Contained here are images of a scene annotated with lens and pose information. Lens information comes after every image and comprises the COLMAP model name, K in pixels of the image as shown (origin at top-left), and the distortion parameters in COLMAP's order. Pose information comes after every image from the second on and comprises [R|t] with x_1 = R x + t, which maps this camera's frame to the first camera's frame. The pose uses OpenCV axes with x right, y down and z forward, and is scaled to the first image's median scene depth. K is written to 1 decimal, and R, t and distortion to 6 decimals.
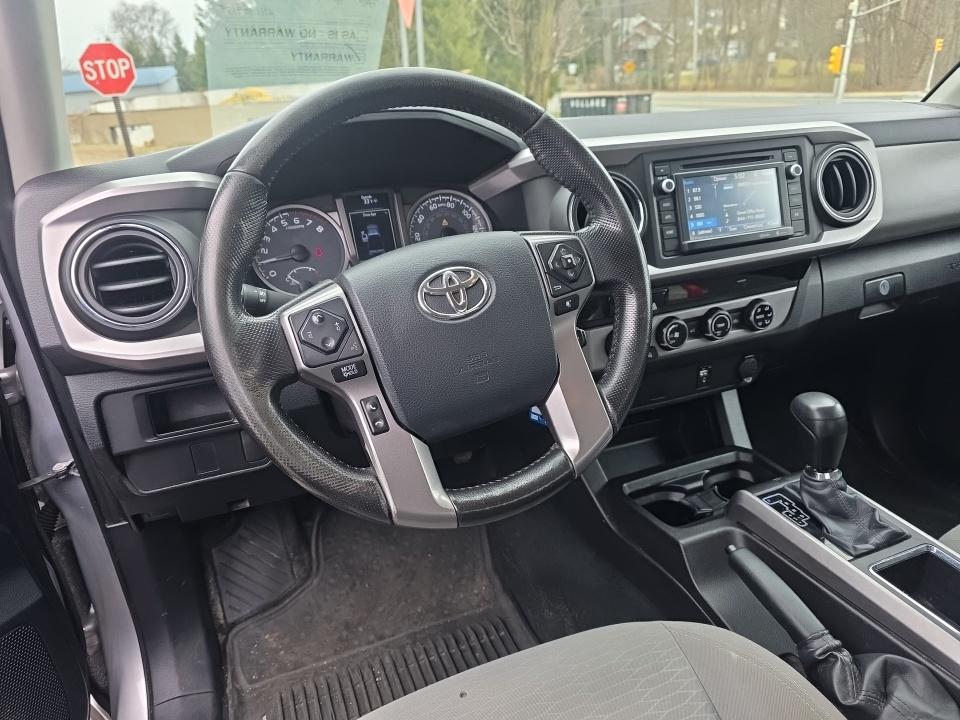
lens RADIAL K [[641.7, 0, 480.0], [0, 641.7, 360.0], [0, 0, 1]] dist [0.050233, -0.045473]
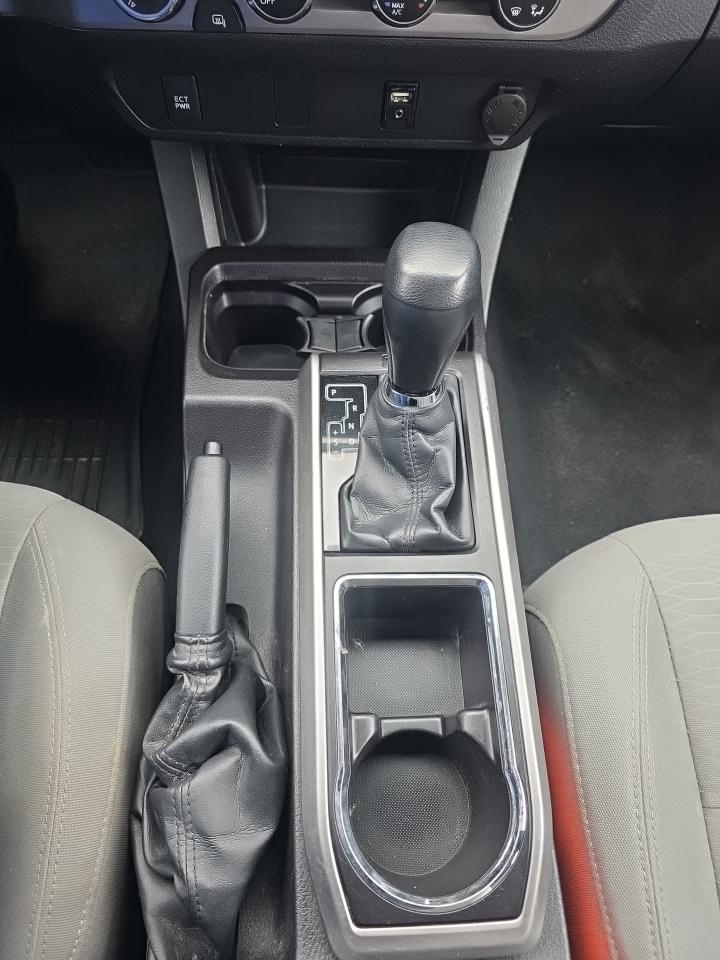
lens RADIAL K [[641.7, 0, 360.0], [0, 641.7, 480.0], [0, 0, 1]] dist [0.050233, -0.045473]
pose [[0.943575, 0.328539, -0.041572, 0.487429], [-0.224289, 0.726373, 0.649674, -0.092035], [0.243640, -0.603692, 0.759075, 0.501547]]
